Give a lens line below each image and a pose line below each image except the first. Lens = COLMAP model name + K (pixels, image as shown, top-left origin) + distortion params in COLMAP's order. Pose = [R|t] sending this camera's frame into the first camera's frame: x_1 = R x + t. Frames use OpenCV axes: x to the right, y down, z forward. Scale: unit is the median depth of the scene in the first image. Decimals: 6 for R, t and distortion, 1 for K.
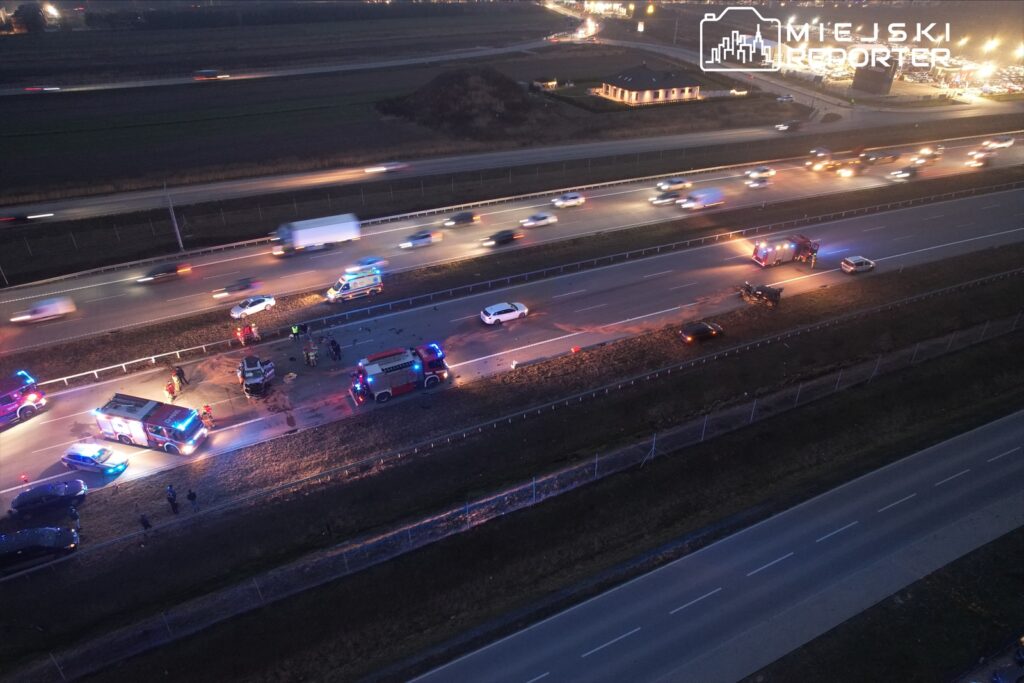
lens RADIAL K [[658.0, 0, 512.0], [0, 658.0, 341.5], [0, 0, 1]] dist [-0.076441, 0.066368]
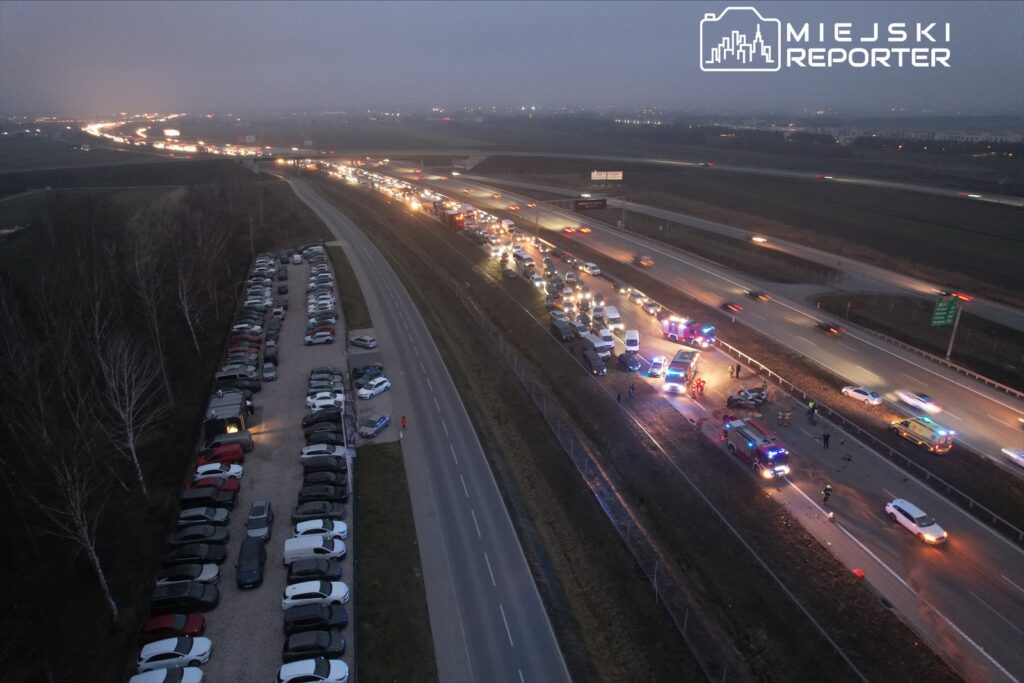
lens RADIAL K [[658.0, 0, 512.0], [0, 658.0, 341.5], [0, 0, 1]] dist [-0.076441, 0.066368]
pose [[-0.229618, 0.344277, -0.910357, 0.775176], [-0.493107, 0.765264, 0.413782, -0.306163], [0.839119, 0.543915, -0.005952, 0.468353]]
